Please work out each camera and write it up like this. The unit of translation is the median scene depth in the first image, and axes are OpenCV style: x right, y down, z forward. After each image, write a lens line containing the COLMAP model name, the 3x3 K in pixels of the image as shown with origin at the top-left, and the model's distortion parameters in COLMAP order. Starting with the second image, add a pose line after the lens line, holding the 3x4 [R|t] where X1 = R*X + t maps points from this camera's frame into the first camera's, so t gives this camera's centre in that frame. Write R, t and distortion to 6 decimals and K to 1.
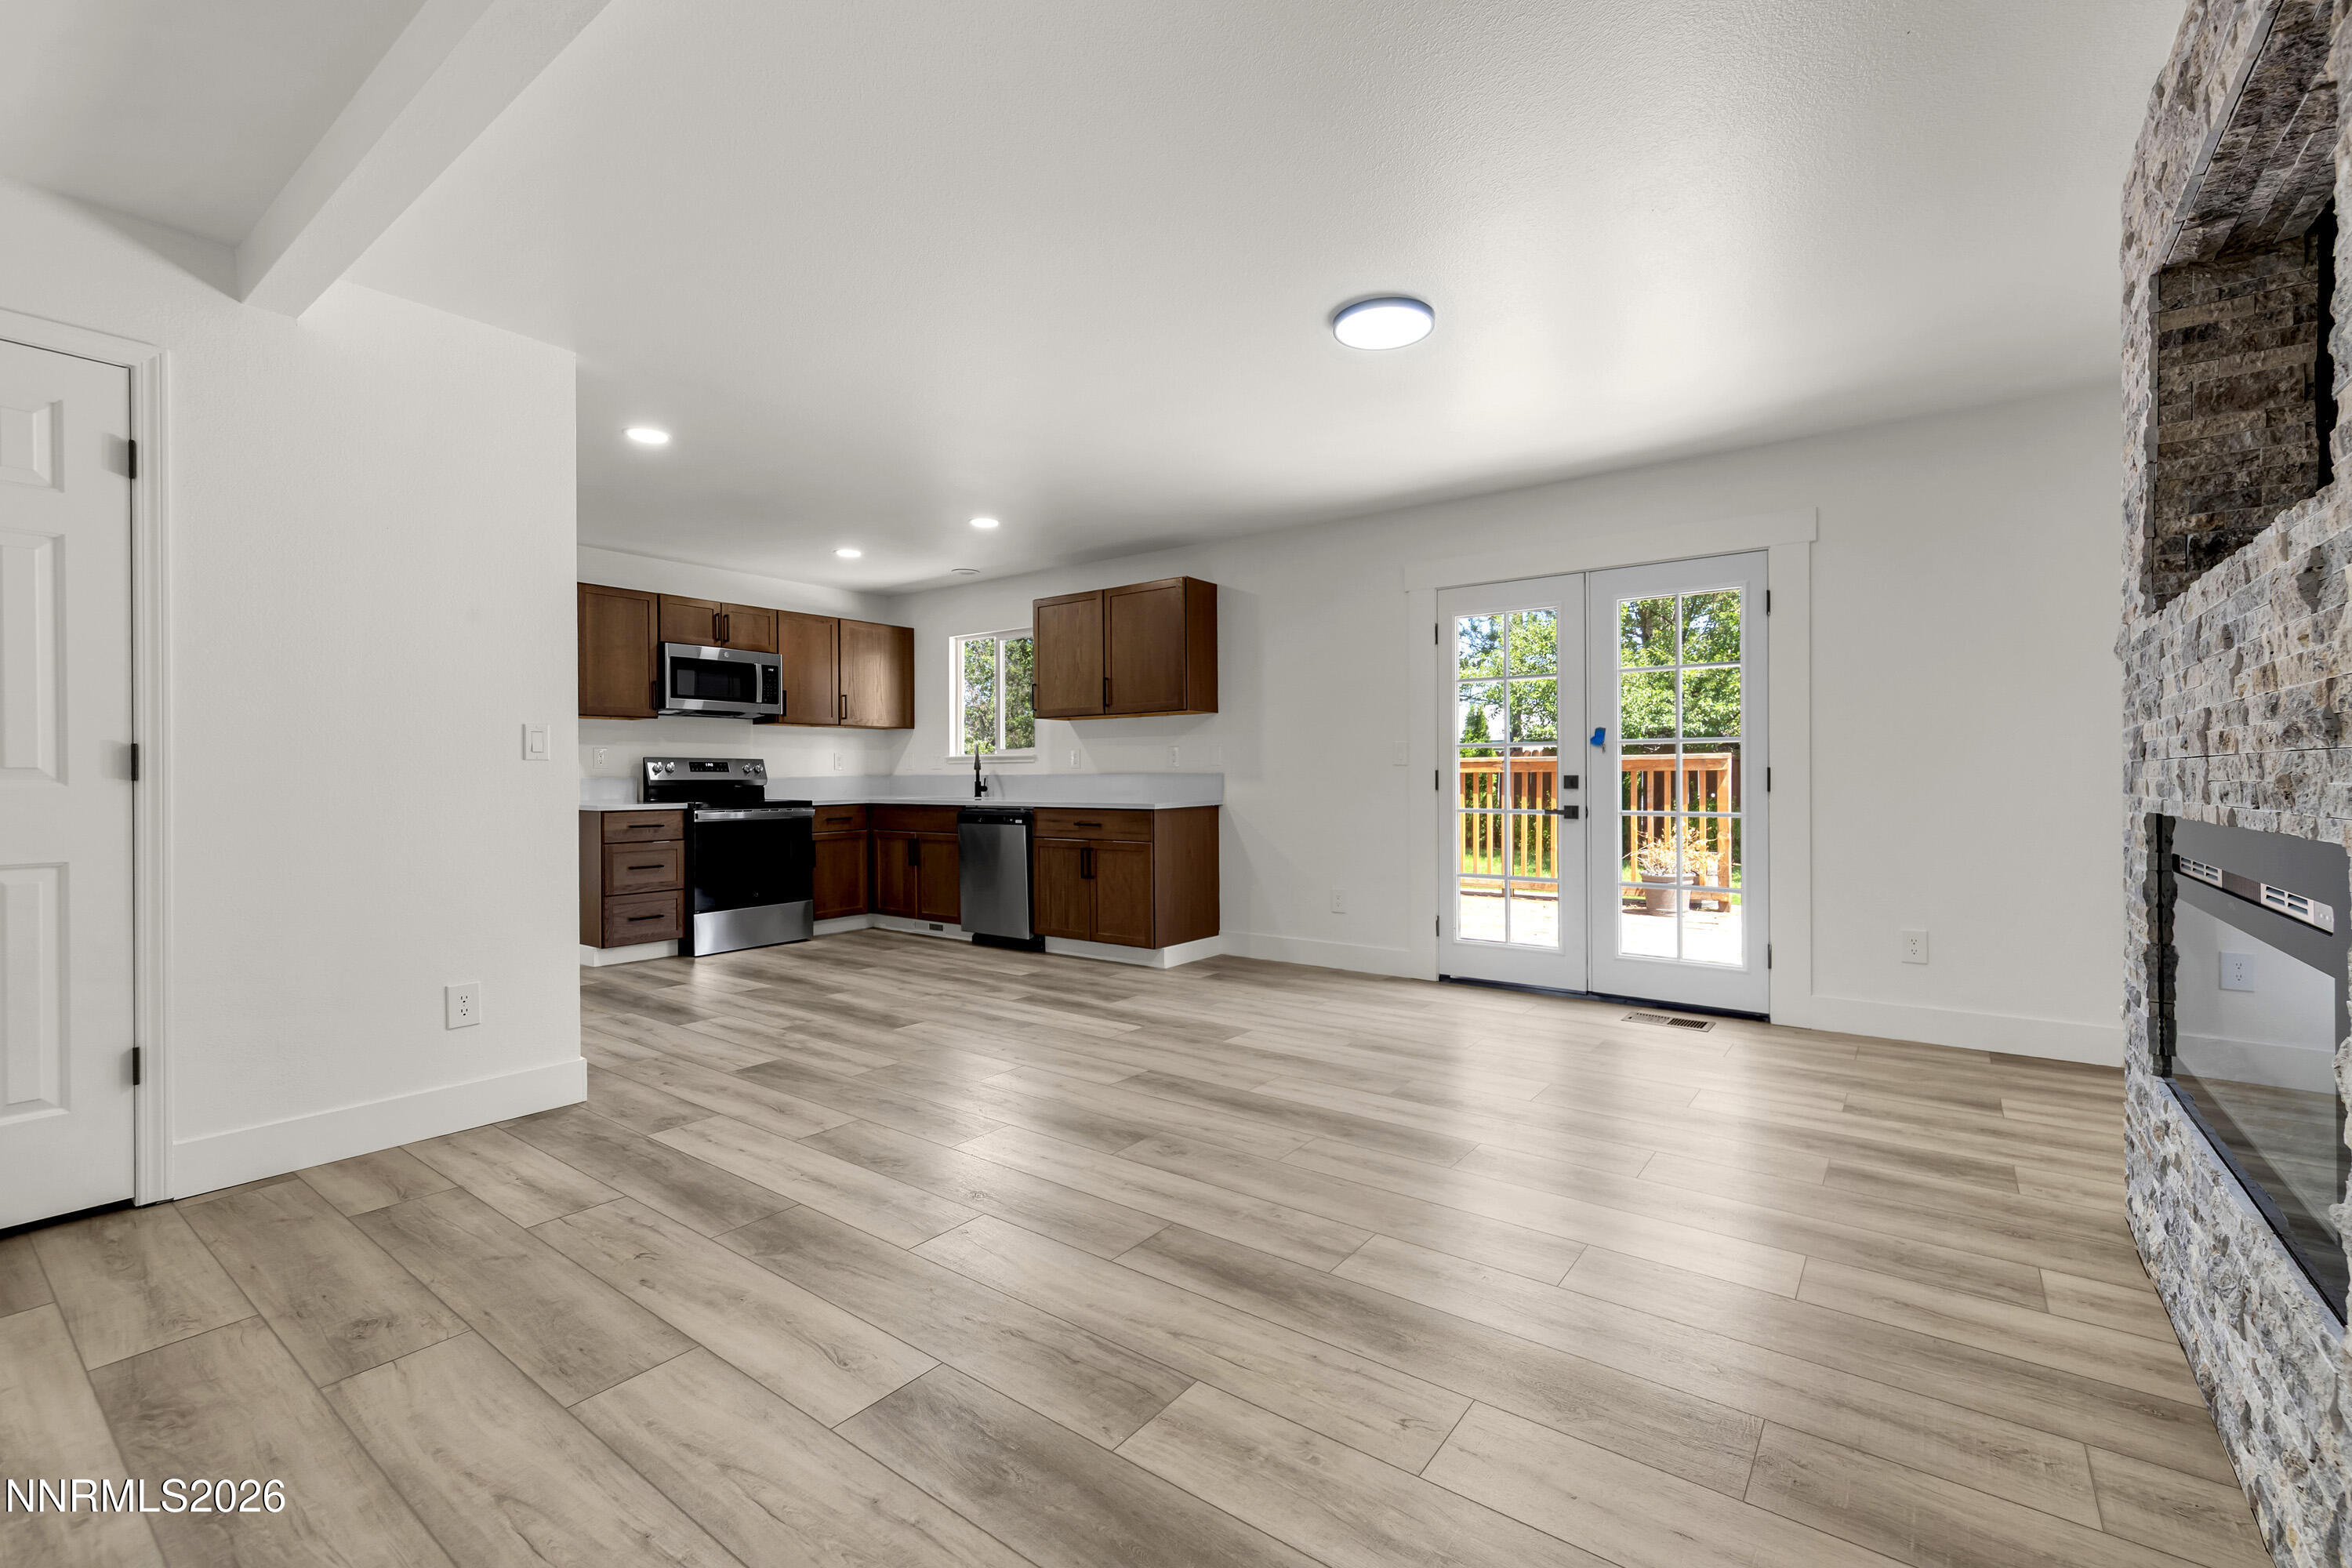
lens RADIAL K [[1004.1, 0, 1205.8], [0, 1004.1, 779.8], [0, 0, 1]] dist [-0.001944, -0.000735]
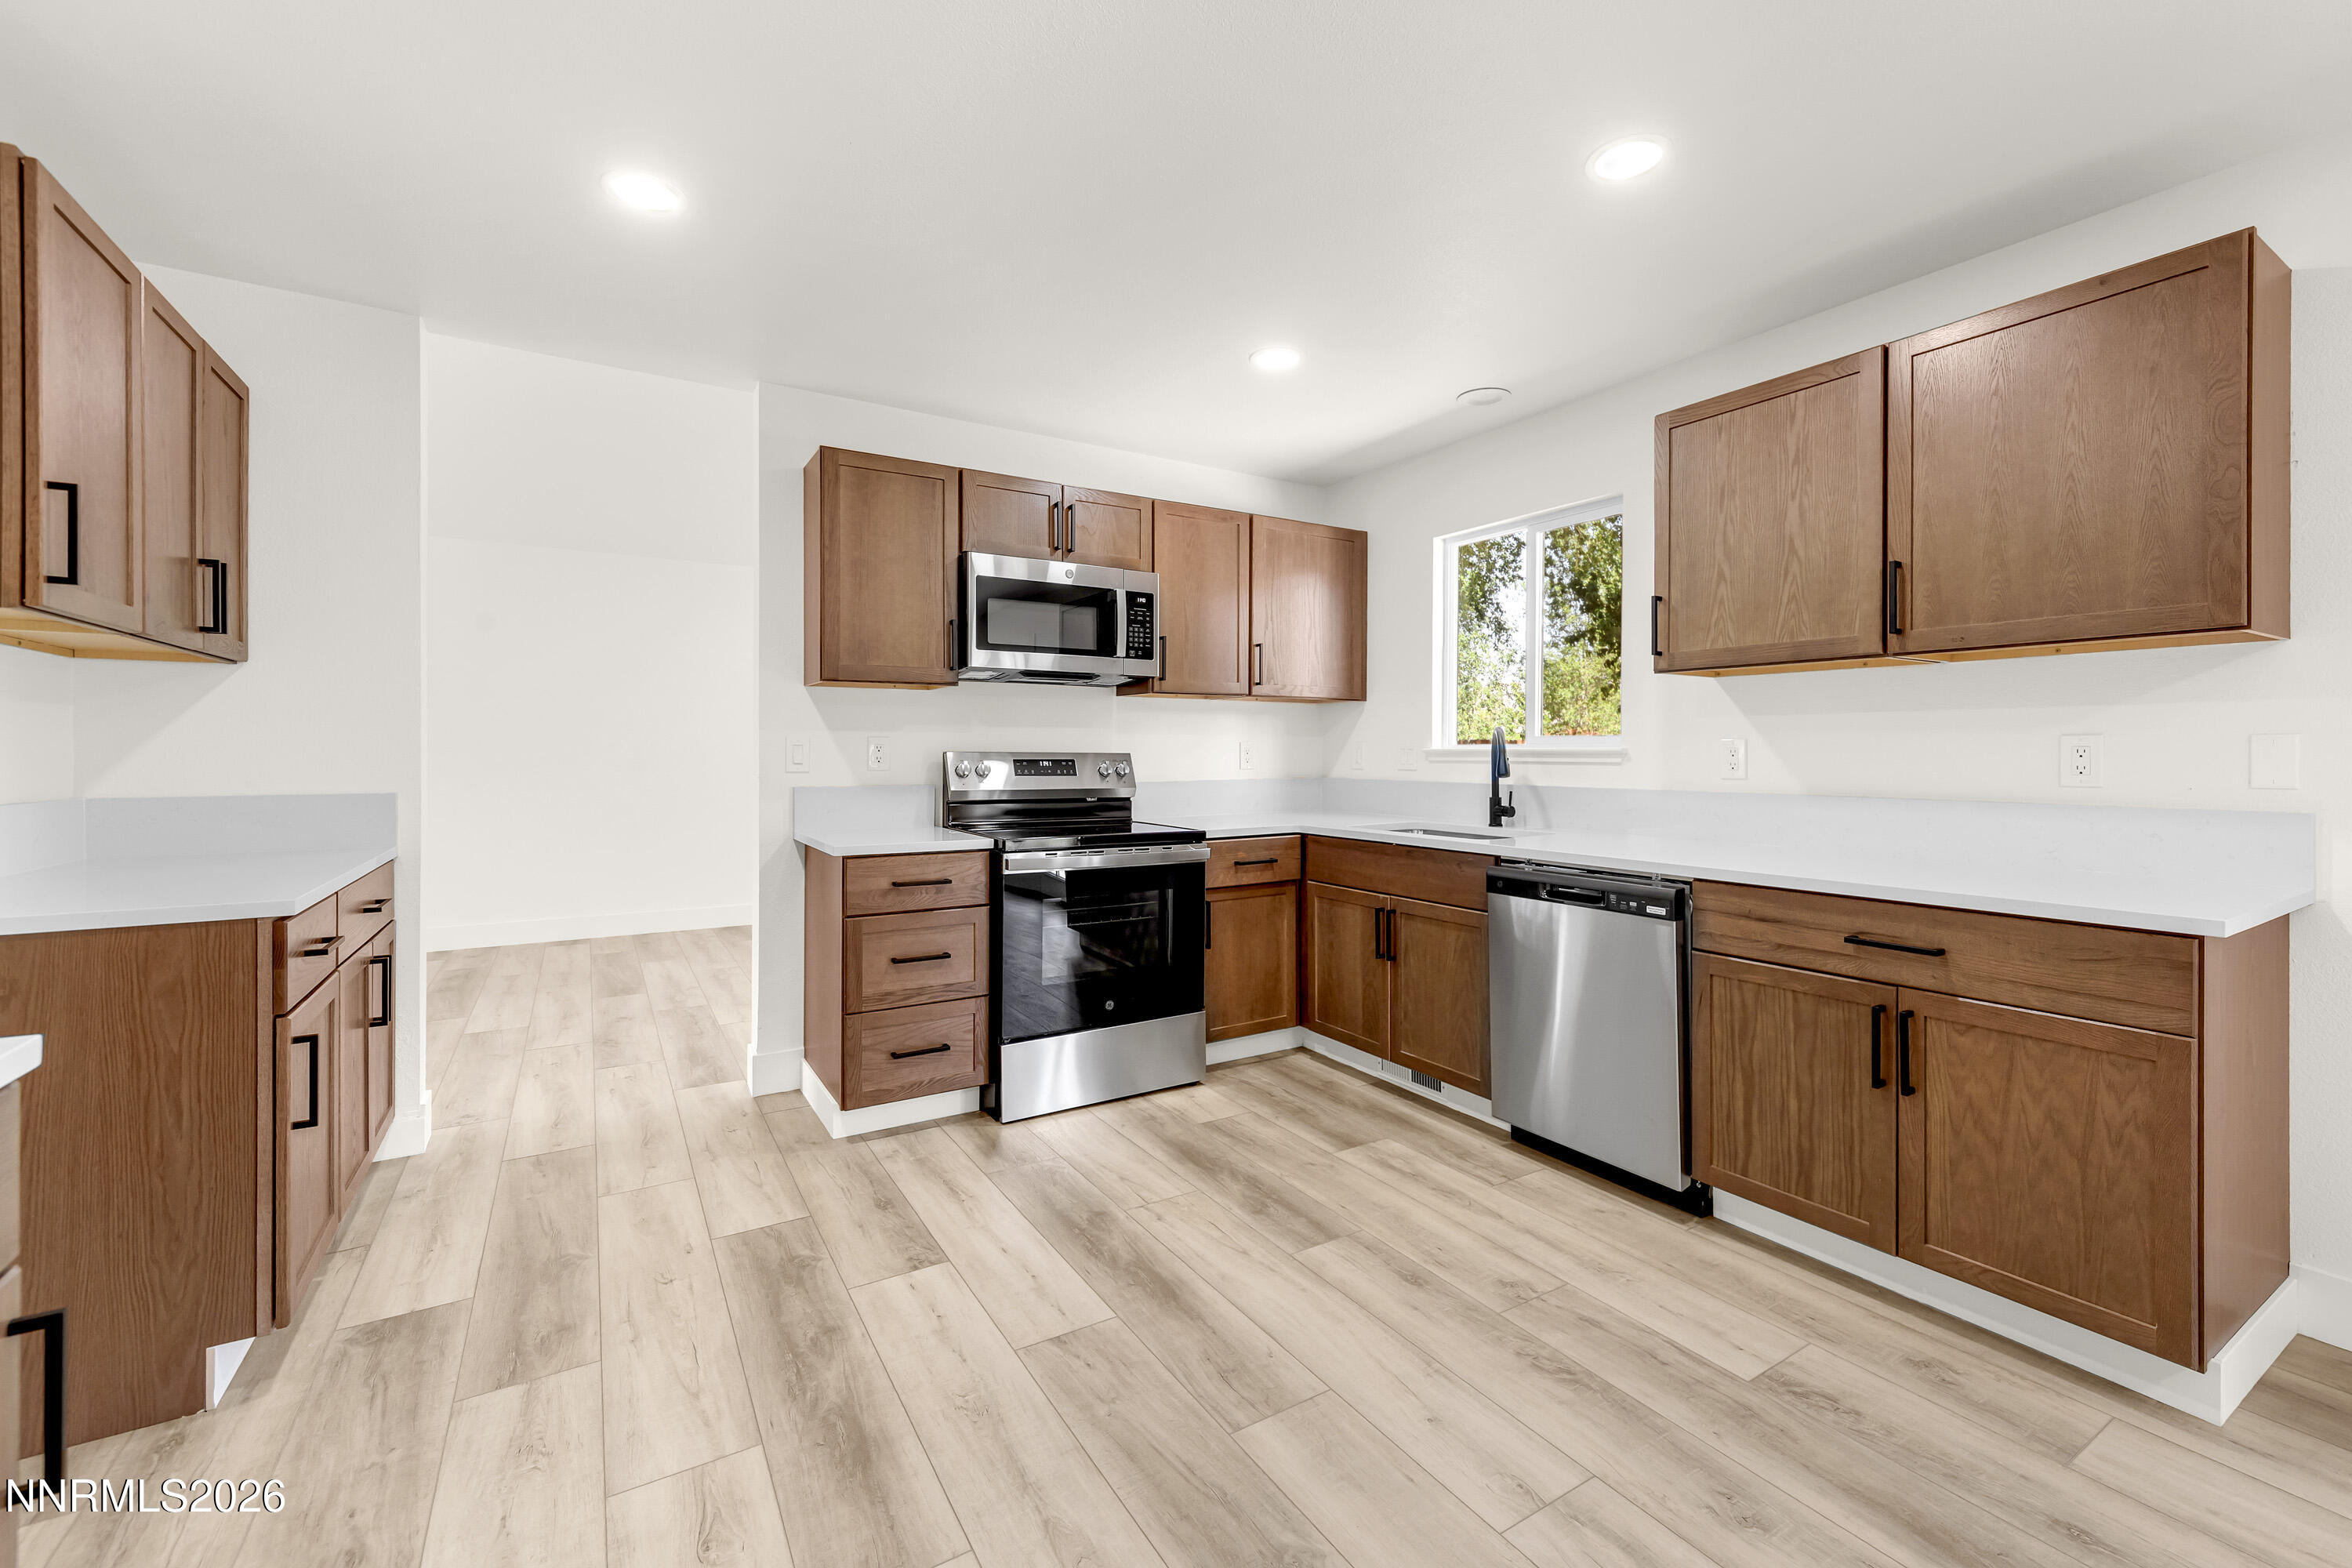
lens RADIAL K [[980.9, 0, 1202.6], [0, 980.9, 750.4], [0, 0, 1]] dist [0.003770, -0.000594]
pose [[0.930492, 0.005794, -0.366266, -0.222264], [-0.008071, 0.999956, -0.004686, -0.023972], [0.366223, 0.007316, 0.930498, 0.562062]]
